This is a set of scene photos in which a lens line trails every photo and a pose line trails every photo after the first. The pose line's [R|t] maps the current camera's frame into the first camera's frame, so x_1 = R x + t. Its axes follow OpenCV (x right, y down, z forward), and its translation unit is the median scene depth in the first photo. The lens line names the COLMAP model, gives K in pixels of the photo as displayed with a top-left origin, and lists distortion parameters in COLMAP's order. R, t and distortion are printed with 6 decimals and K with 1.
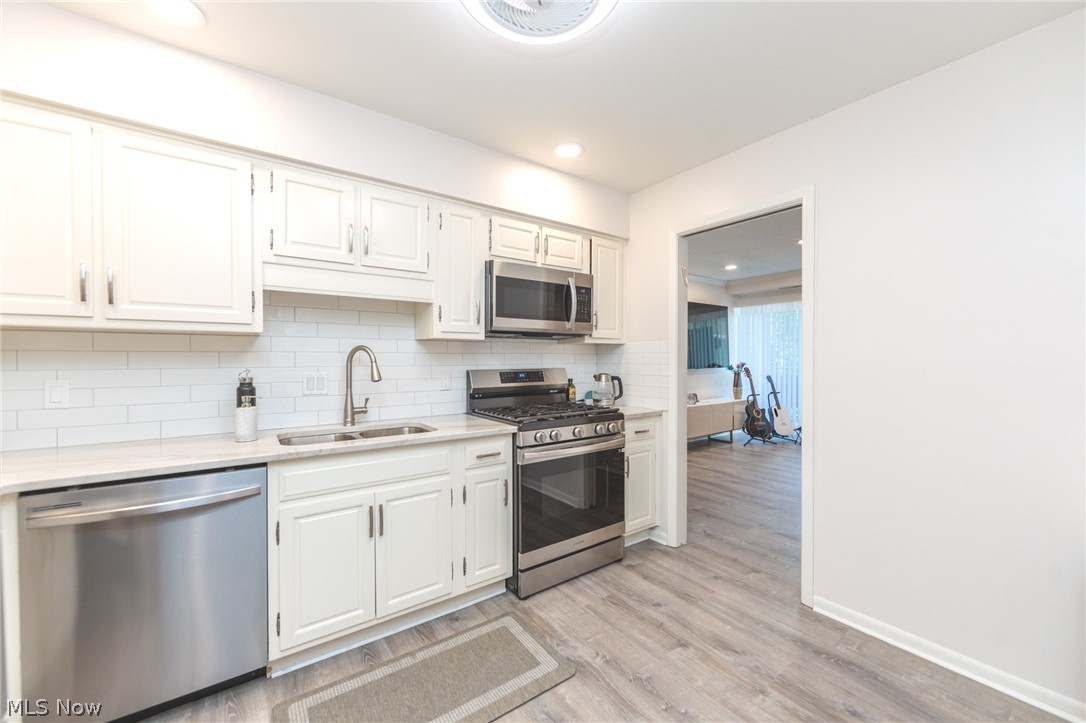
lens RADIAL K [[424.5, 0, 546.4], [0, 424.5, 359.9], [0, 0, 1]] dist [-0.002469, -0.000200]
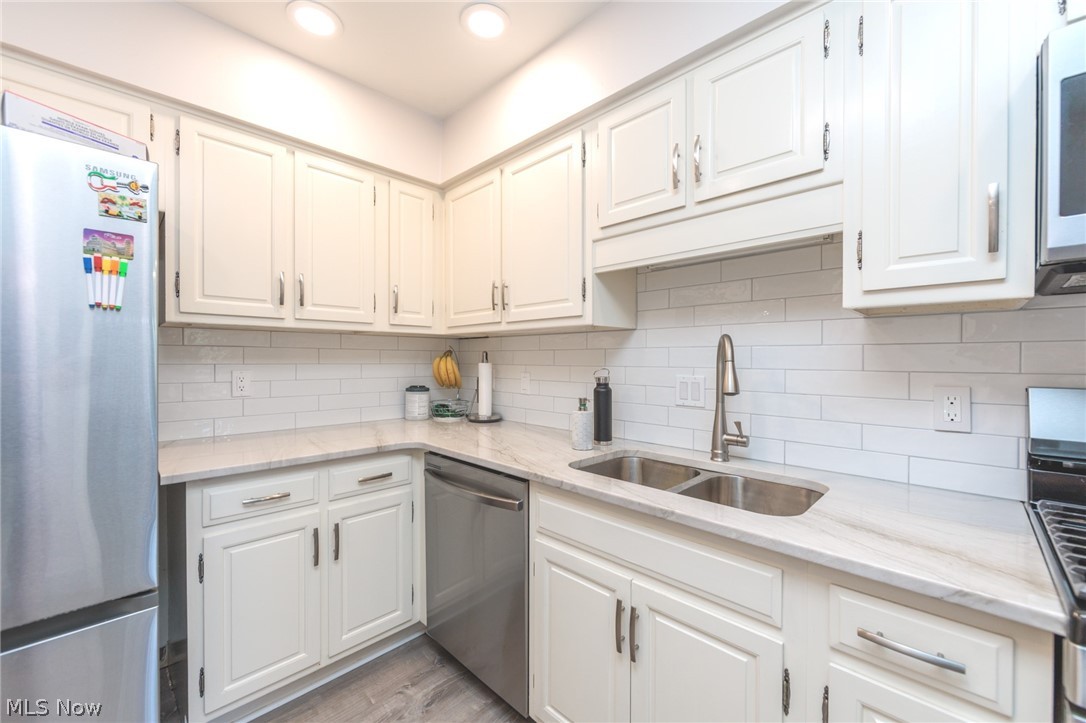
lens RADIAL K [[429.5, 0, 545.8], [0, 429.5, 360.7], [0, 0, 1]] dist [-0.002883, -0.000189]
pose [[0.164627, 0.004389, -0.986346, 0.118255], [-0.008854, 0.999956, 0.002972, 0.004118], [0.986316, 0.008244, 0.164659, 0.568463]]
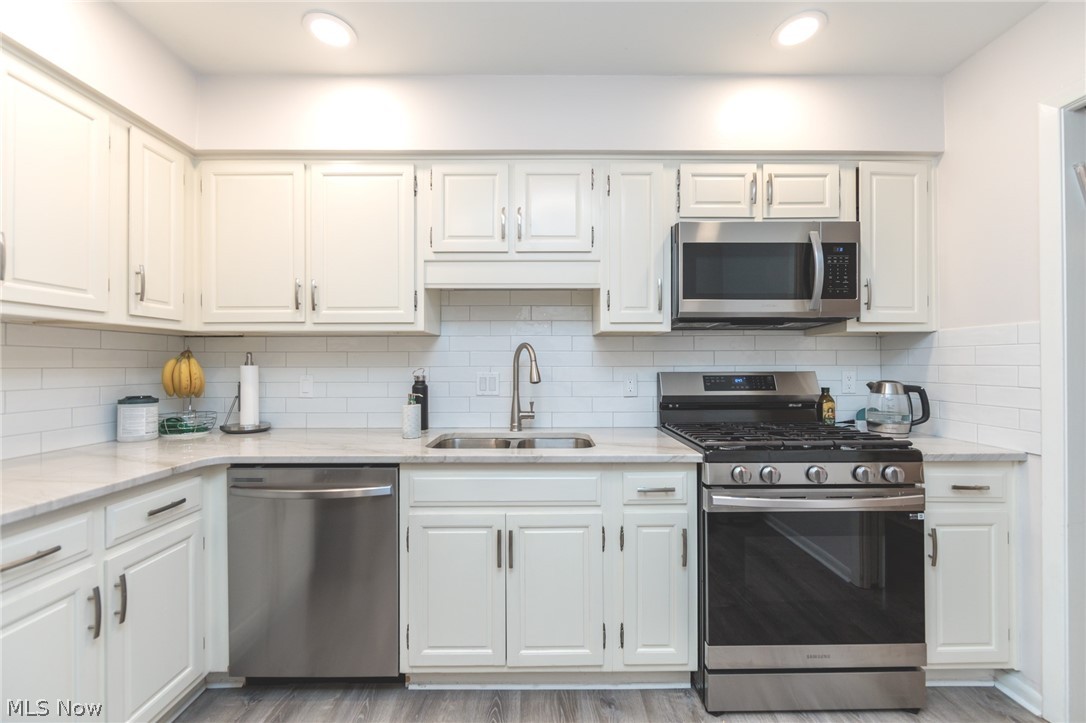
lens RADIAL K [[424.5, 0, 546.4], [0, 424.5, 359.9], [0, 0, 1]] dist [-0.002469, -0.000200]
pose [[0.812315, -0.007142, -0.583175, 0.111845], [-0.000927, 0.999908, -0.013537, 0.012870], [0.583218, 0.011537, 0.812234, 0.261816]]
